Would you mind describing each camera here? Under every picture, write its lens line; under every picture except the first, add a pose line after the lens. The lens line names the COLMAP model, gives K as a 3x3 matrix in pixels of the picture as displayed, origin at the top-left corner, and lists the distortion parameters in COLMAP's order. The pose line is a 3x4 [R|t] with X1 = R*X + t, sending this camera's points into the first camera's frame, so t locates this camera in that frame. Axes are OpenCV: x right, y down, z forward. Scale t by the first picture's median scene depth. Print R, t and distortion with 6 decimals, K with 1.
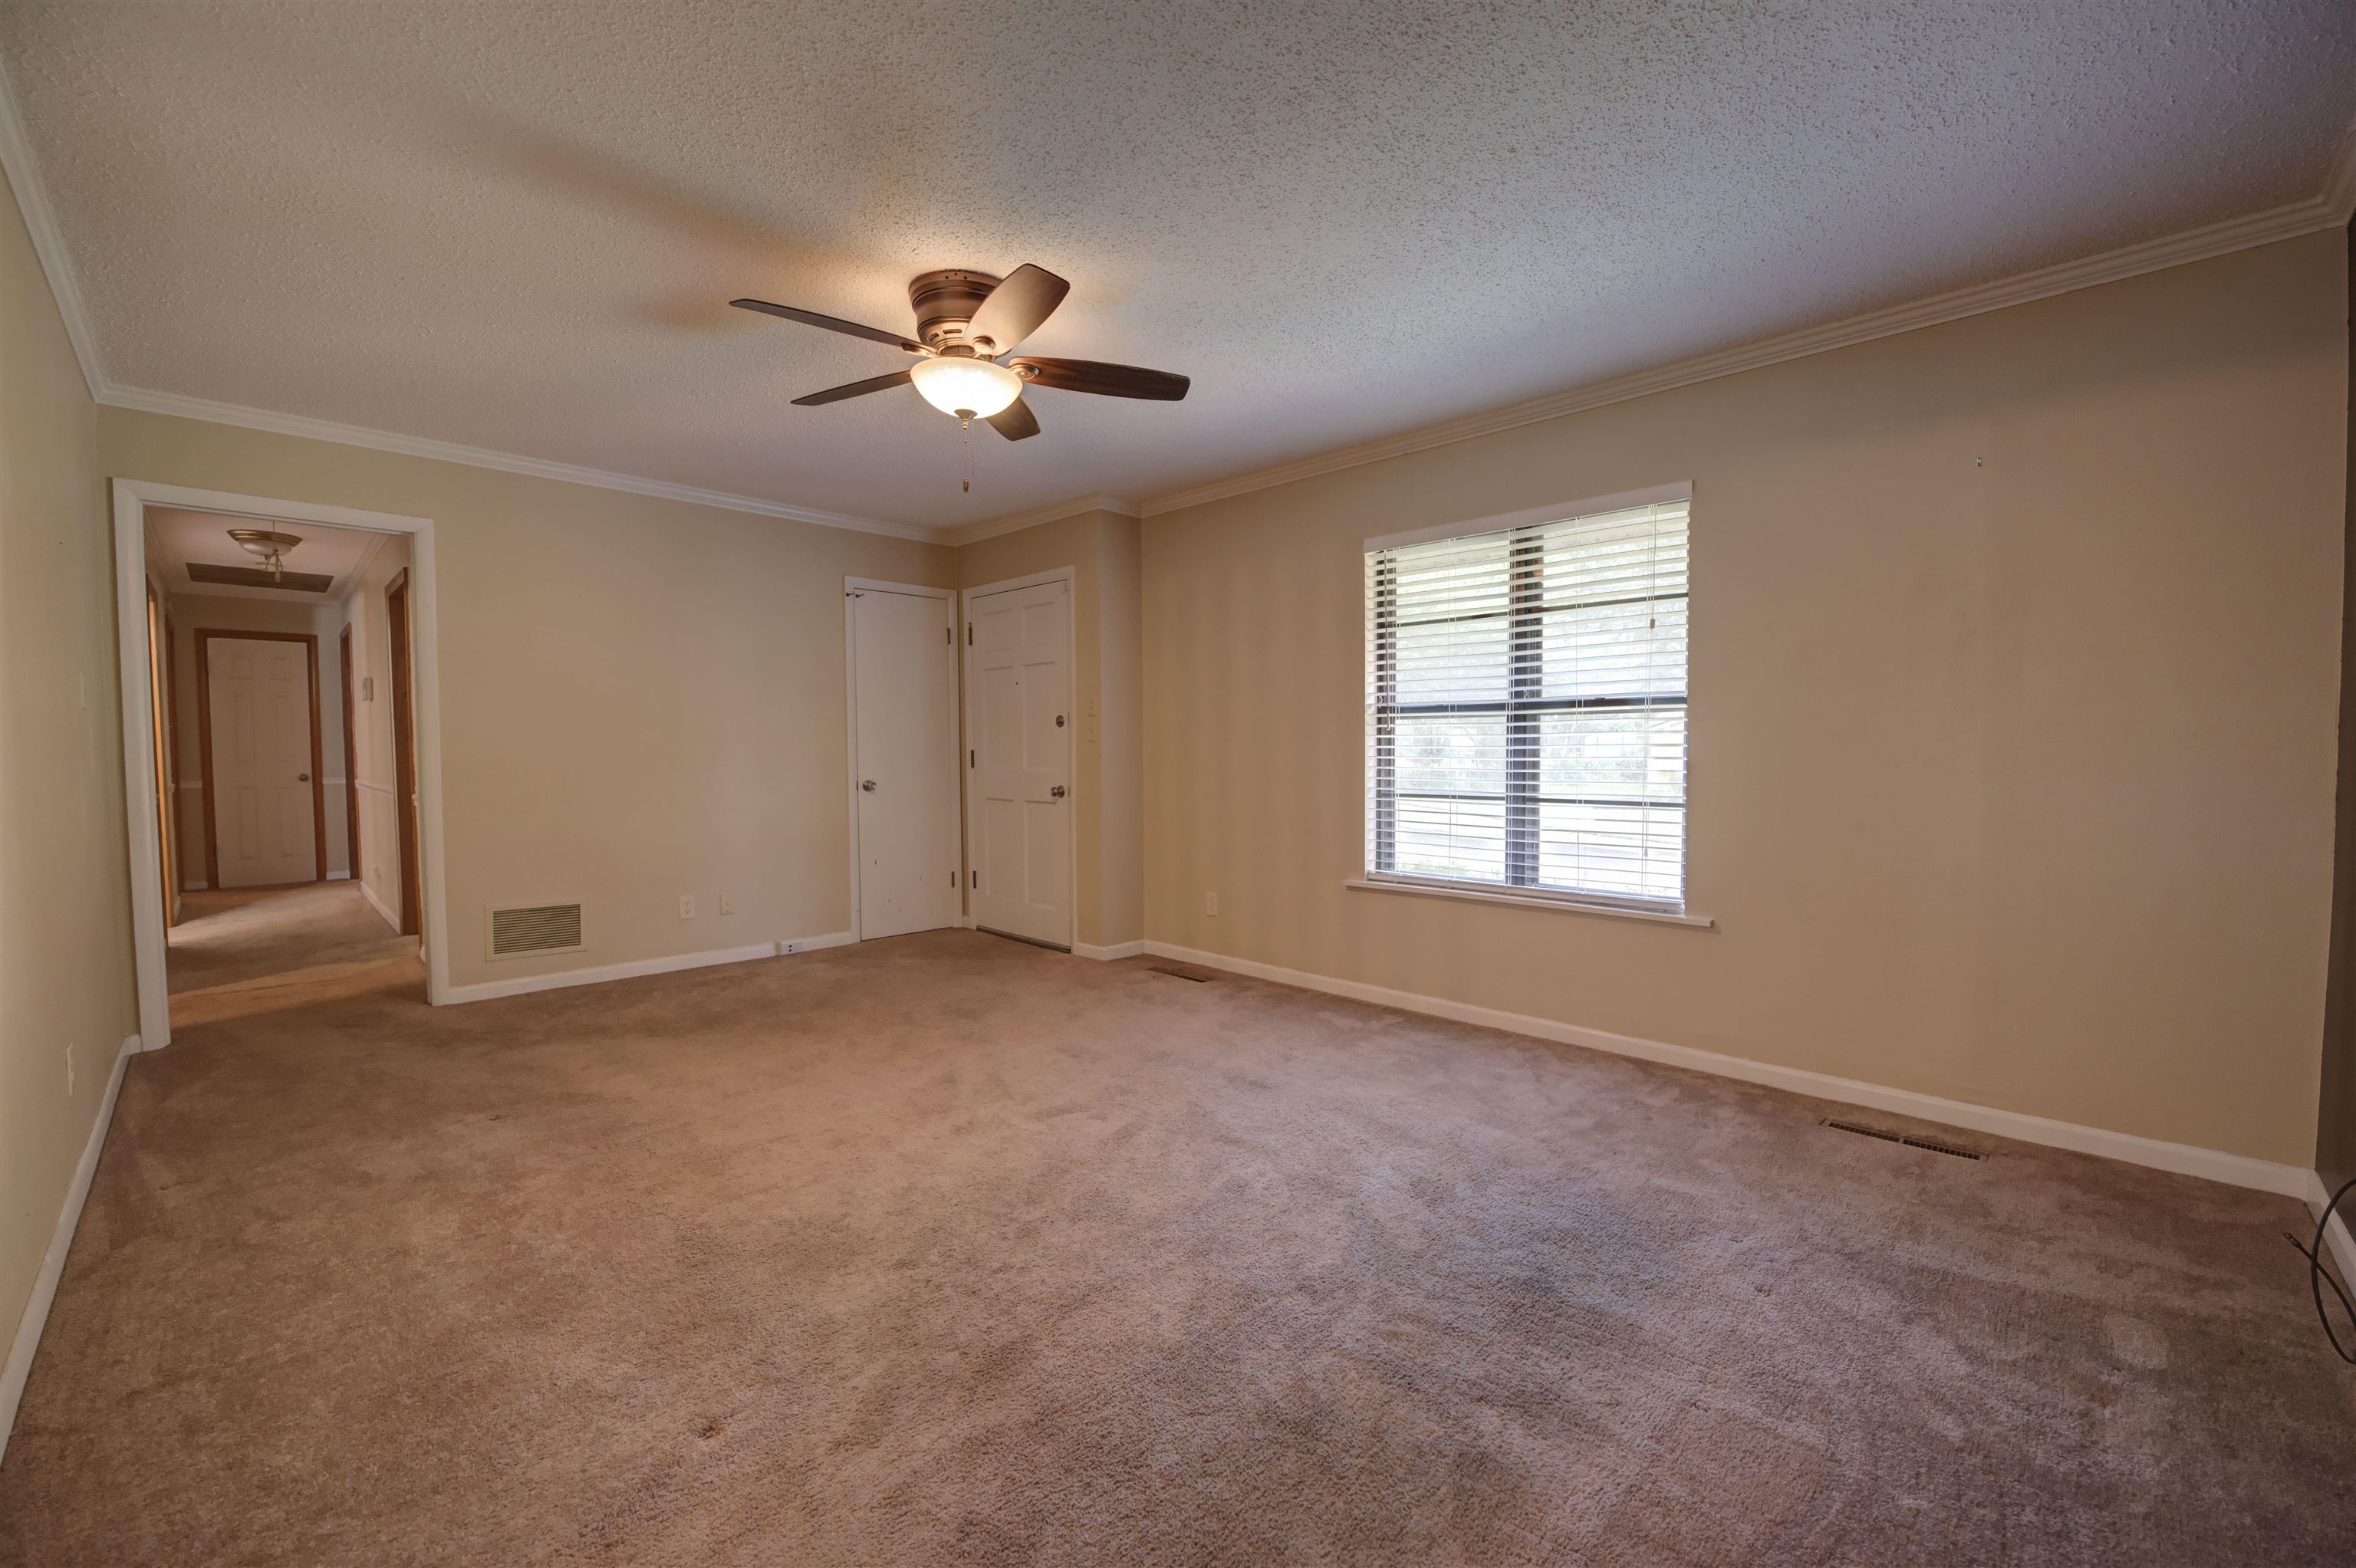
lens RADIAL K [[950.2, 0, 1174.4], [0, 950.2, 794.8], [0, 0, 1]] dist [-0.025386, 0.000475]
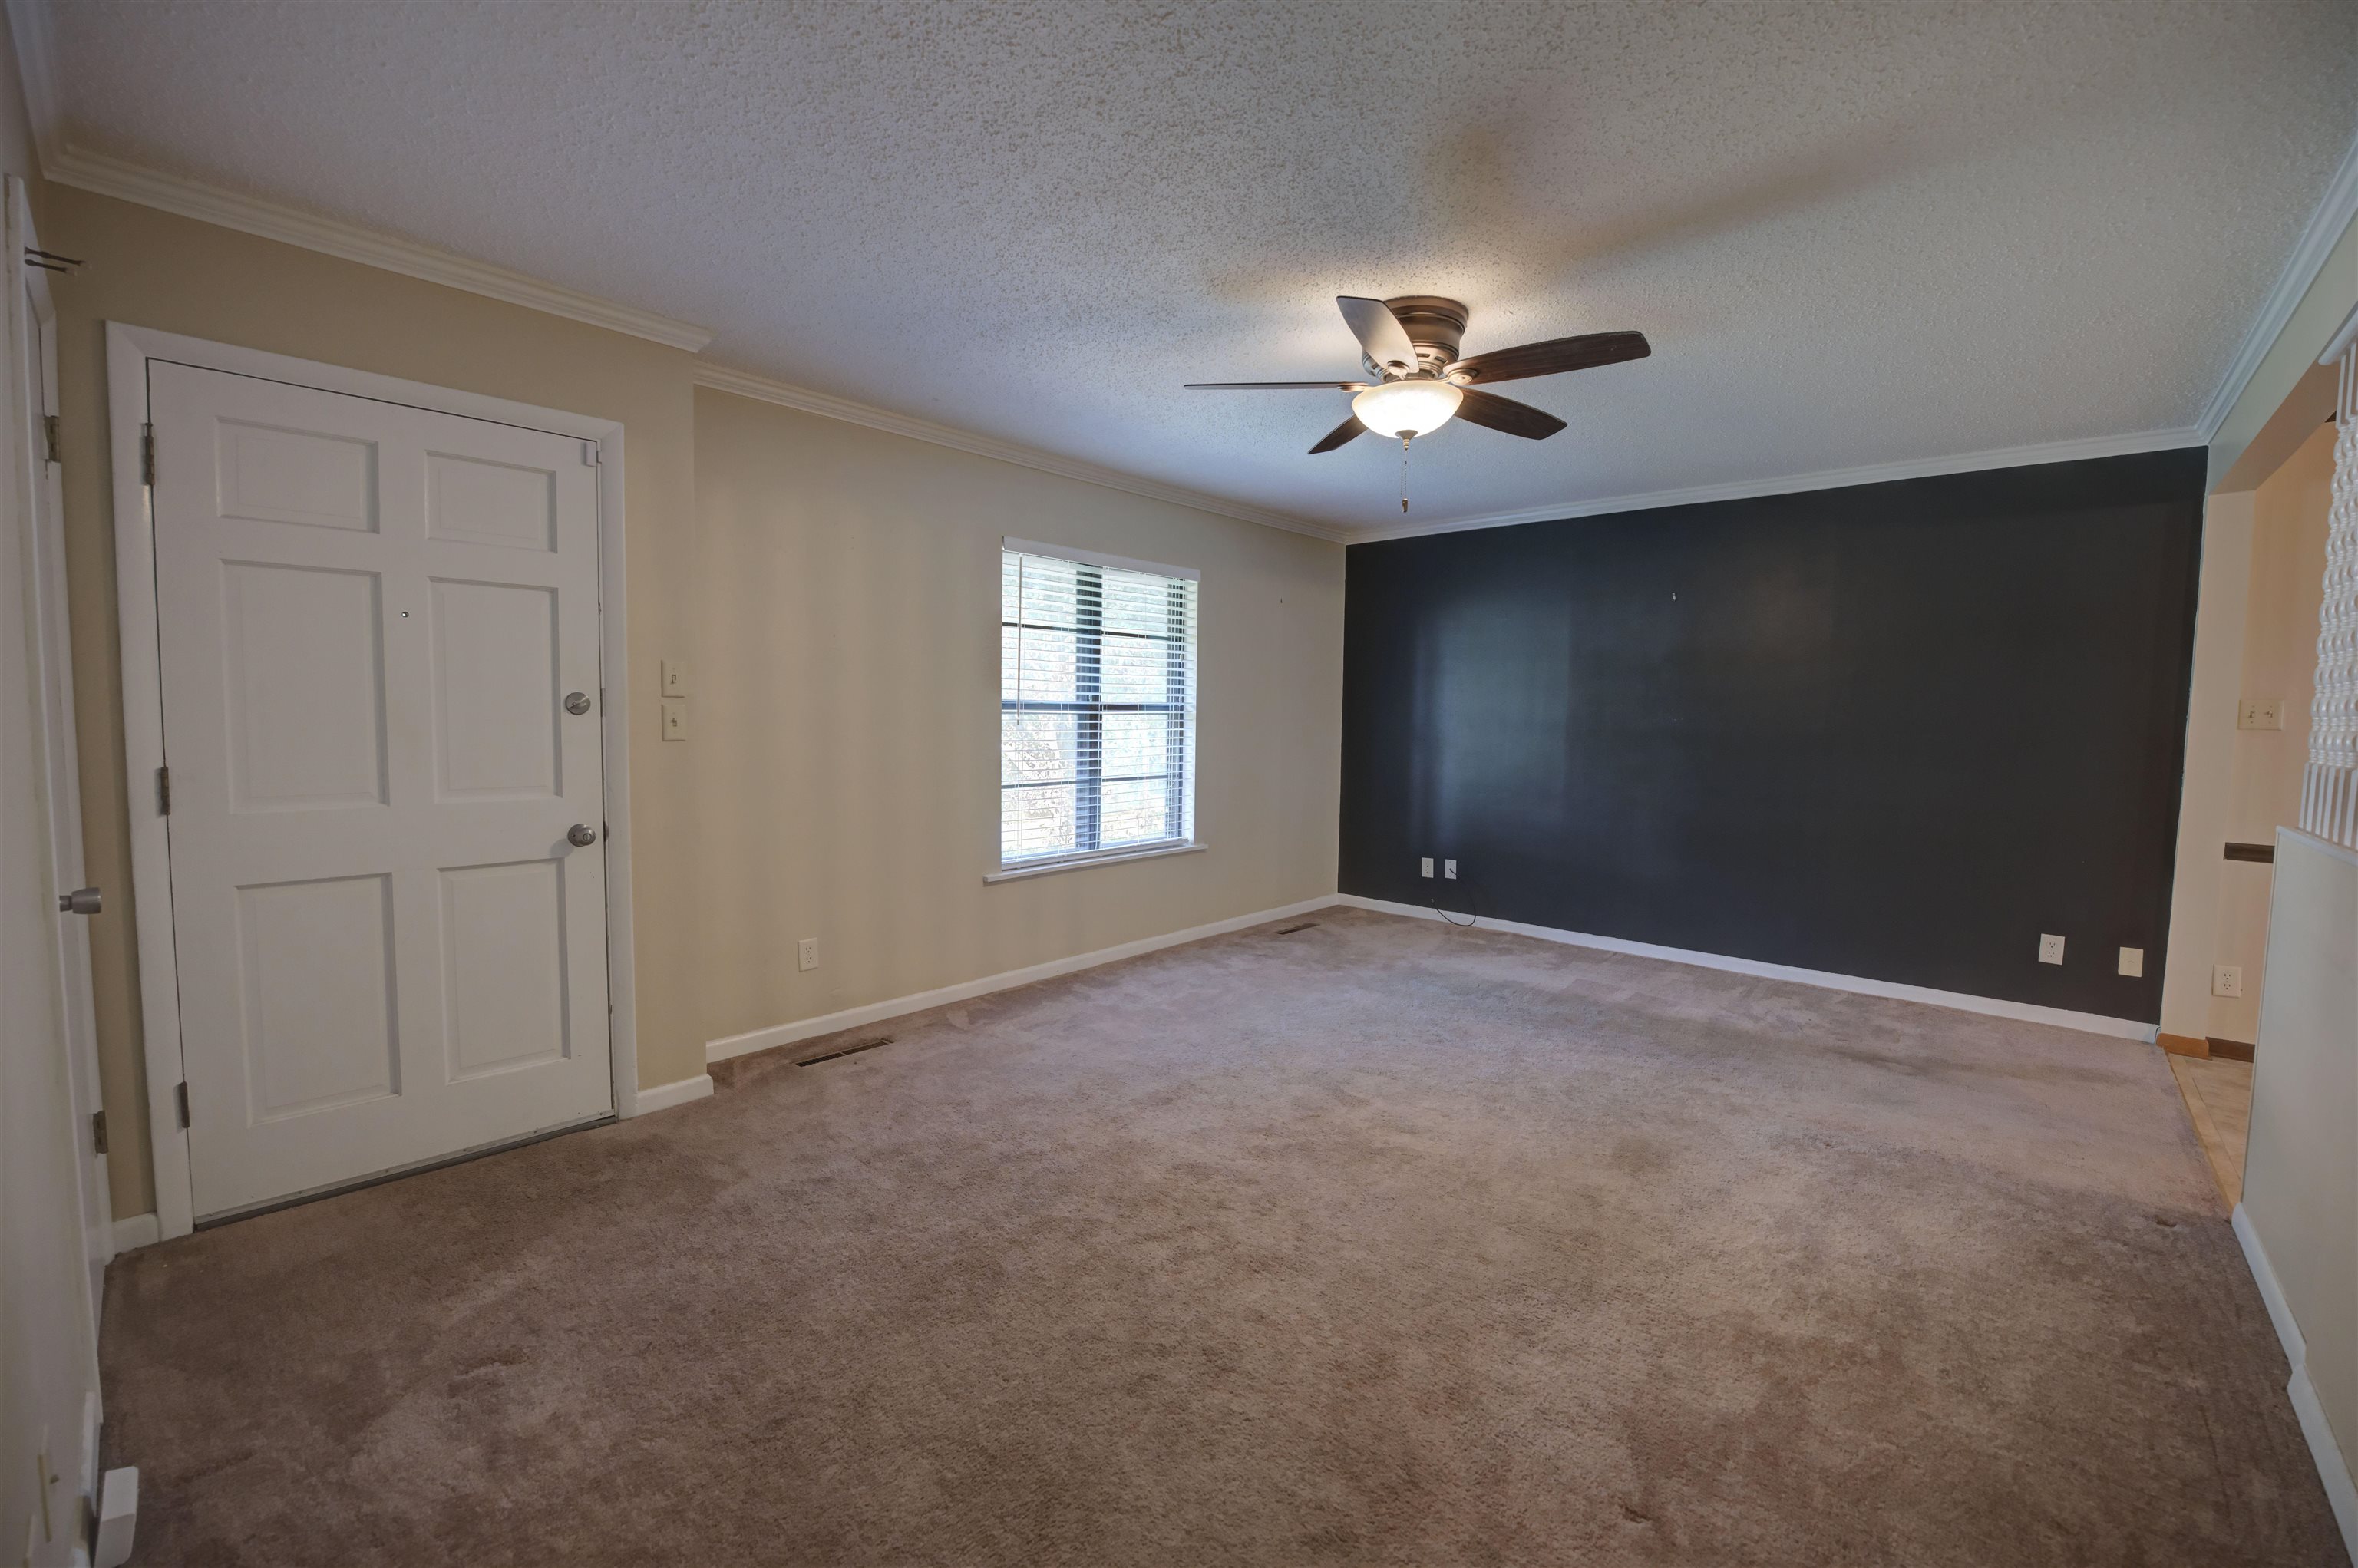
lens RADIAL K [[946.0, 0, 1176.0], [0, 946.0, 776.6], [0, 0, 1]] dist [-0.024429, 0.000934]
pose [[-0.030863, -0.065088, 0.997402, -0.888597], [0.035710, 0.997169, 0.066178, -0.080327], [-0.998886, 0.037660, -0.028451, 0.921072]]
